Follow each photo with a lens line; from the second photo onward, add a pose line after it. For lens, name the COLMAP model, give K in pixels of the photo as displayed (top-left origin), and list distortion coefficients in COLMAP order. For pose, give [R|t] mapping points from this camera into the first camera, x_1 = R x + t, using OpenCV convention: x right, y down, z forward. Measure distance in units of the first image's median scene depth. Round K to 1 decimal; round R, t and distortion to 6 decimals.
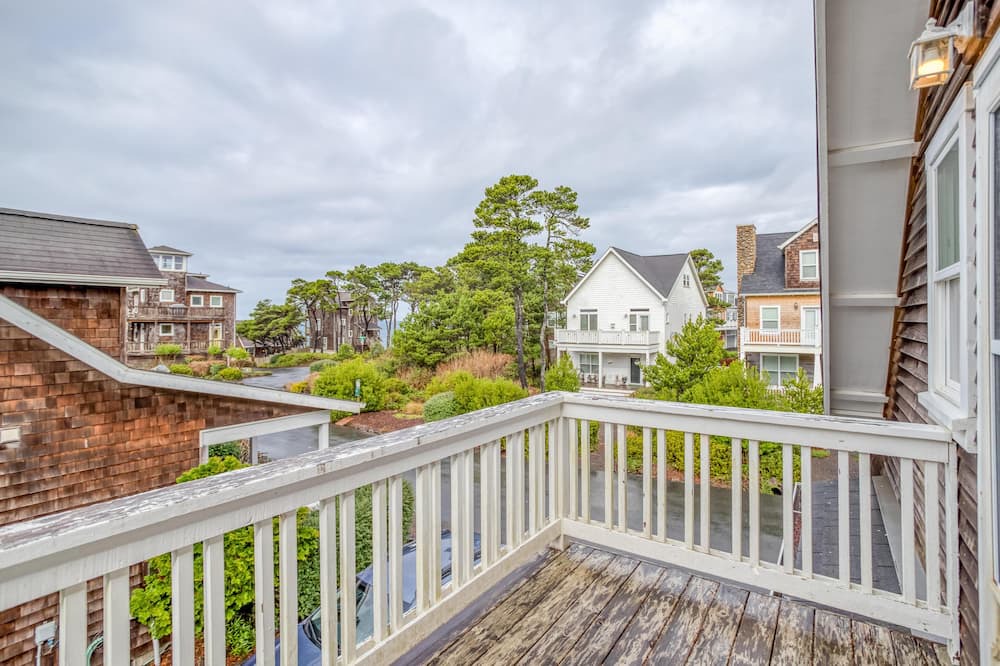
lens RADIAL K [[471.7, 0, 500.0], [0, 471.7, 333.0], [0, 0, 1]] dist [-0.025246, 0.000089]
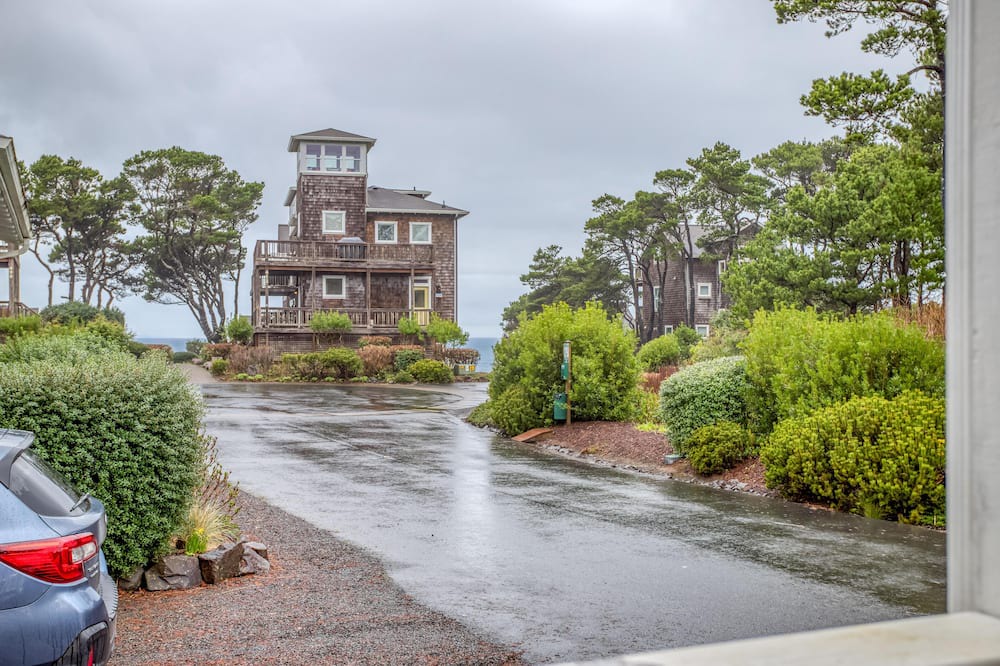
lens RADIAL K [[1062.8, 0, 500.0], [0, 1062.8, 333.0], [0, 0, 1]] dist [0.069164, -0.004633]
pose [[0.849100, 0.000899, -0.528231, 0.079835], [-0.003737, 0.999984, -0.004306, 0.049058], [0.528219, 0.005630, 0.849090, 0.075854]]
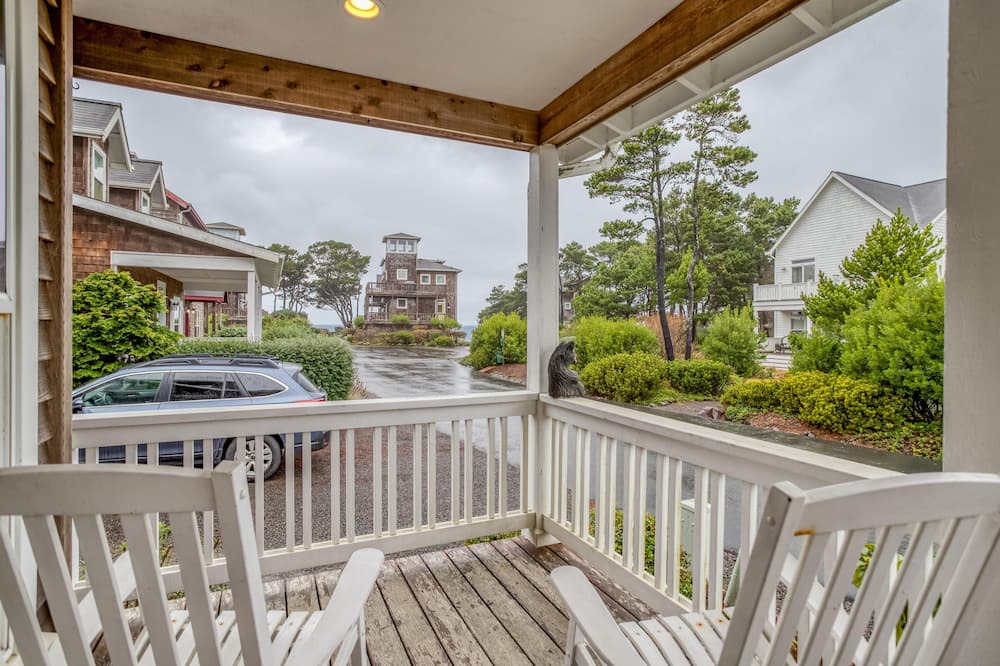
lens RADIAL K [[482.5, 0, 500.6], [0, 482.5, 327.9], [0, 0, 1]] dist [-0.028708, 0.000056]
pose [[0.873845, 0.011926, -0.486058, 0.097671], [-0.011608, 0.999926, 0.003664, 0.047359], [0.486066, 0.002440, 0.873919, 0.052905]]
